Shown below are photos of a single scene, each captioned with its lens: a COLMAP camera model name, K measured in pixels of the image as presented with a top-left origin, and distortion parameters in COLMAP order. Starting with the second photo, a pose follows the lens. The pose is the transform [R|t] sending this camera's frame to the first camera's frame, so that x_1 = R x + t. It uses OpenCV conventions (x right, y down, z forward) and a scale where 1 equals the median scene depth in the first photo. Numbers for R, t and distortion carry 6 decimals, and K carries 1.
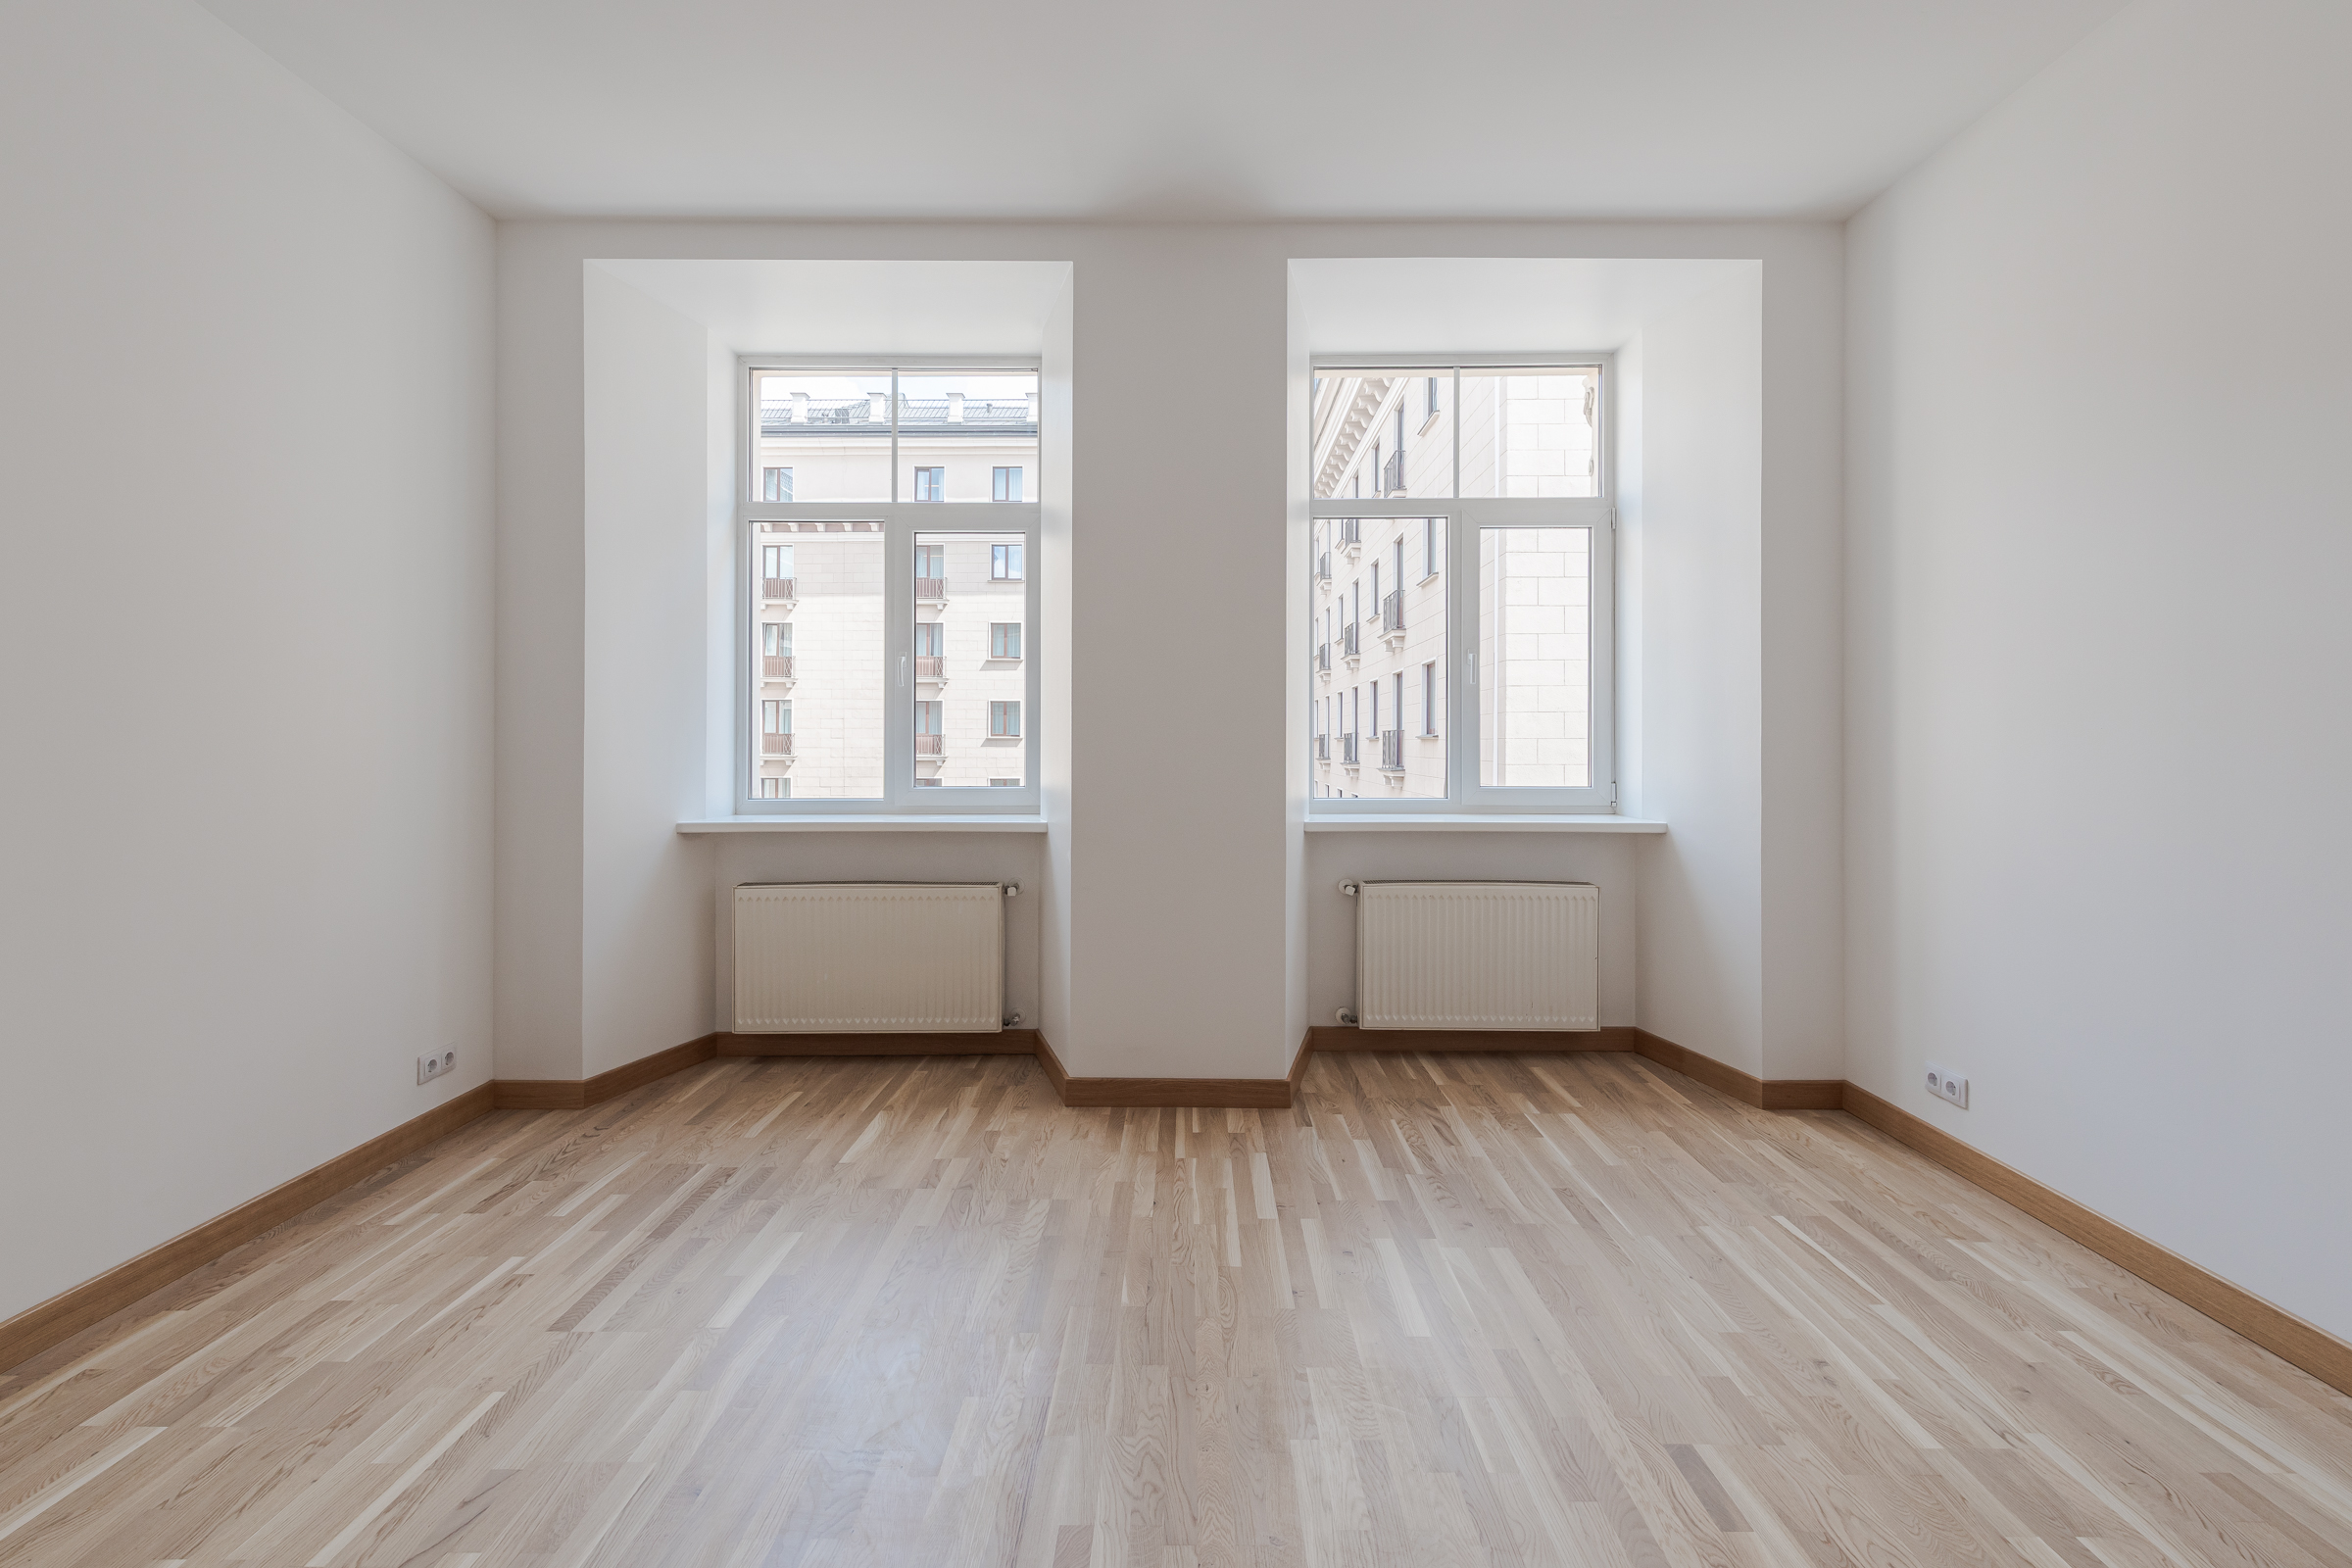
lens RADIAL K [[1018.8, 0, 1180.2], [0, 1018.8, 734.2], [0, 0, 1]] dist [0.003037, -0.000466]
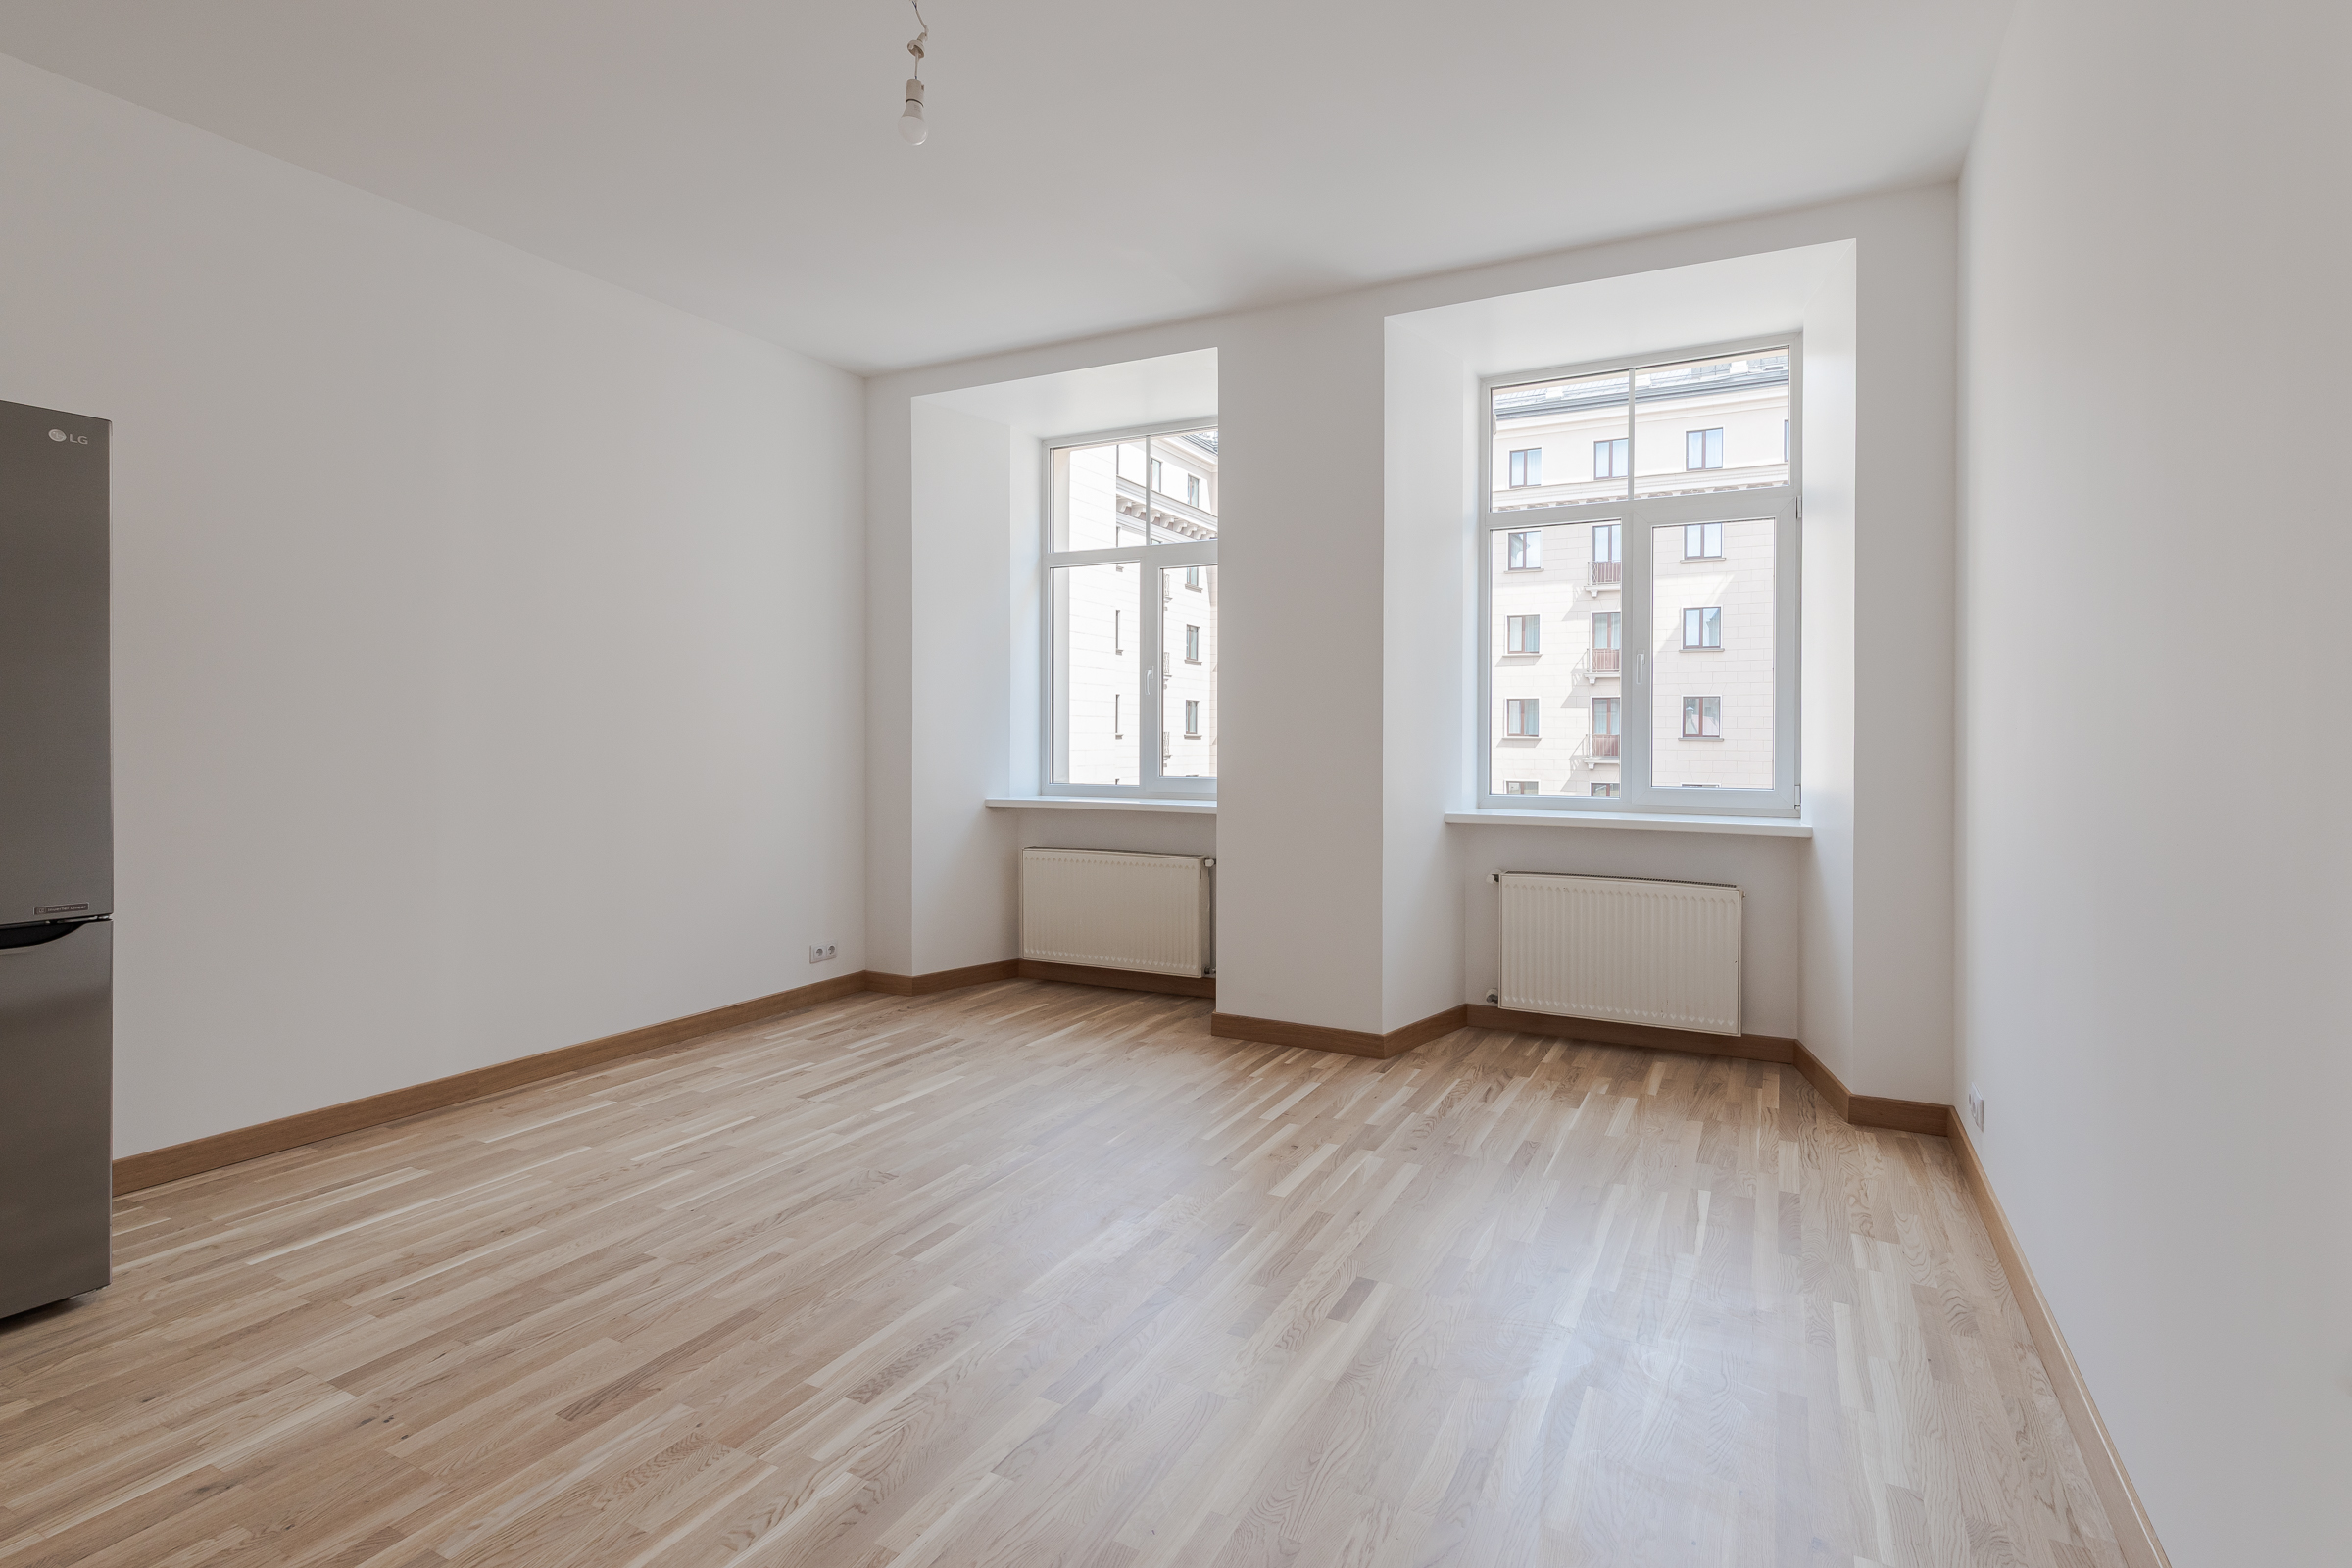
lens RADIAL K [[1013.9, 0, 1184.4], [0, 1013.9, 738.8], [0, 0, 1]] dist [0.000909, 0.000122]
pose [[0.905404, 0.003898, -0.424533, 0.393933], [-0.002132, 0.999987, 0.004636, 0.001667], [0.424546, -0.003293, 0.905400, -0.127392]]
